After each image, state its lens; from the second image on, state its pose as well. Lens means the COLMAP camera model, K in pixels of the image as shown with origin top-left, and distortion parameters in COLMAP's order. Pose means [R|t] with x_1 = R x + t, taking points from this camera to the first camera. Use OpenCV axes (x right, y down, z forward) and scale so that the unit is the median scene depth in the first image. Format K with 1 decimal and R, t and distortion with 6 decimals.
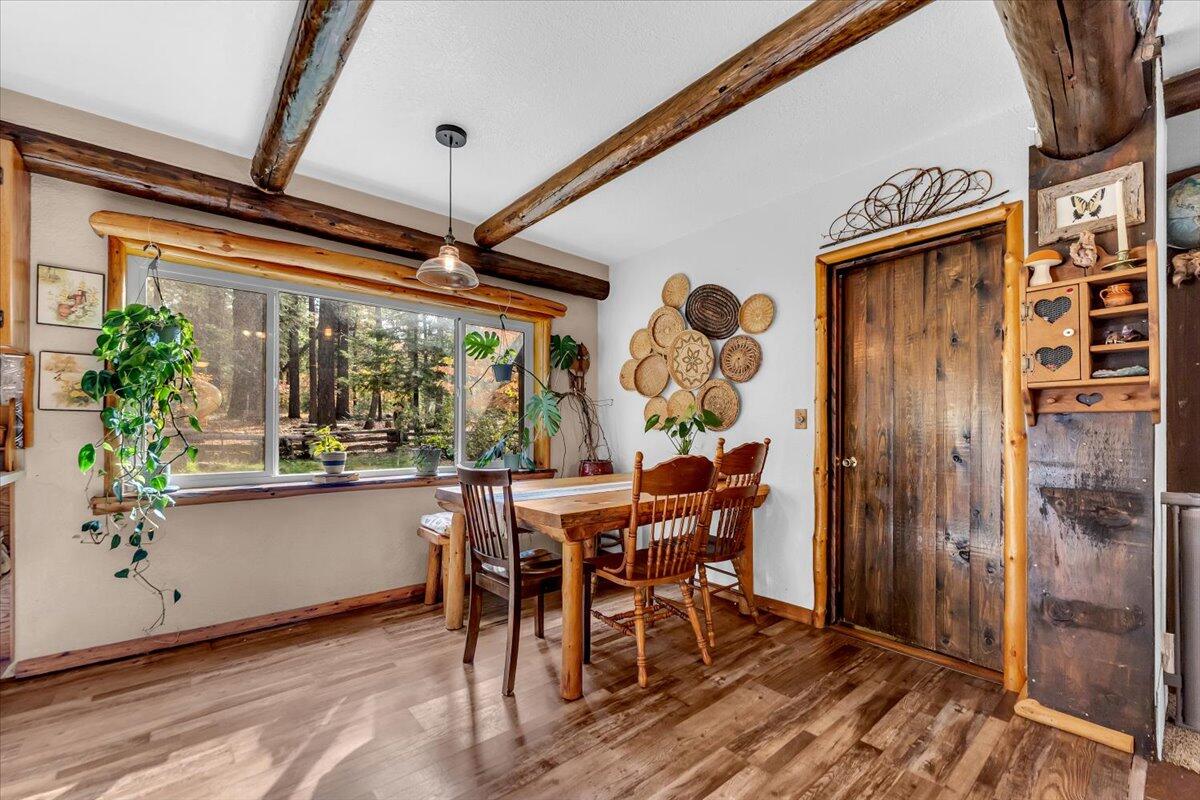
lens RADIAL K [[497.9, 0, 598.7], [0, 497.9, 428.8], [0, 0, 1]] dist [-0.000041, -0.000016]
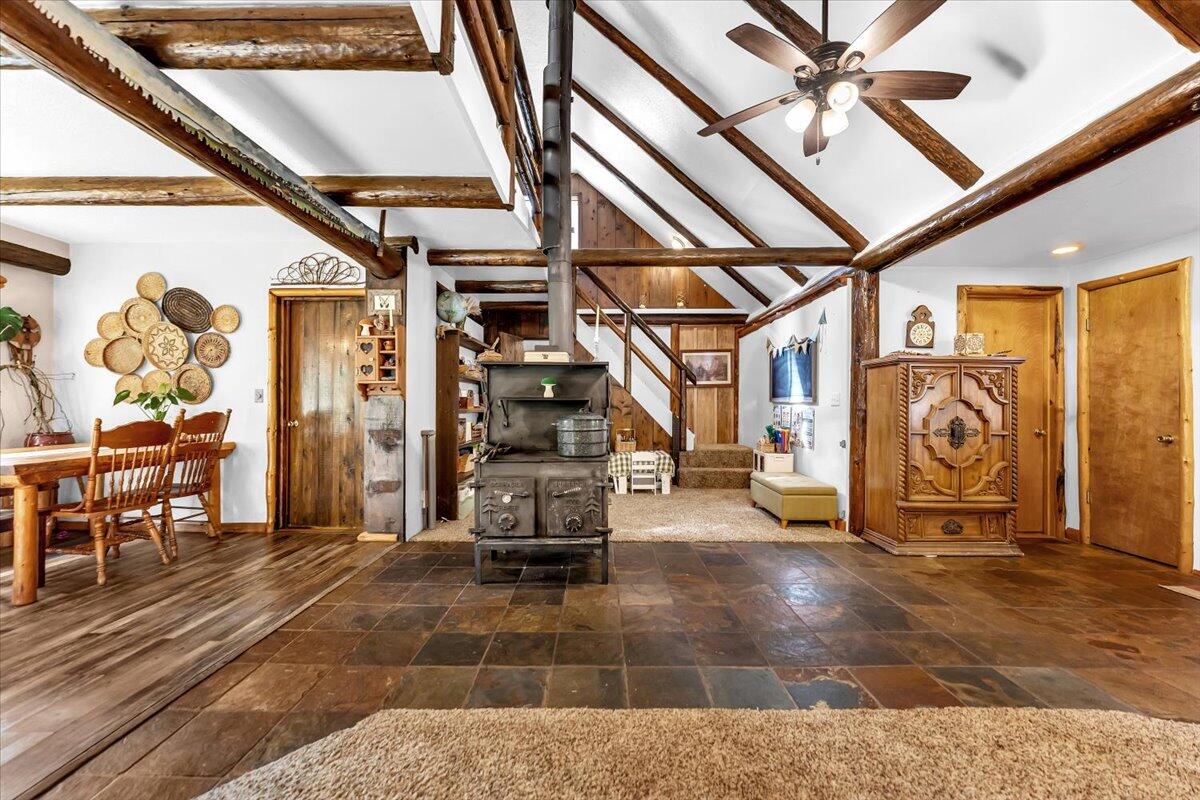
lens RADIAL K [[484.6, 0, 598.0], [0, 484.6, 402.5], [0, 0, 1]] dist [-0.003063, -0.000542]
pose [[0.661515, 0.001699, 0.749930, -0.005751], [-0.001503, 0.999998, -0.000940, 0.000105], [-0.749930, -0.000505, 0.661517, -0.737021]]
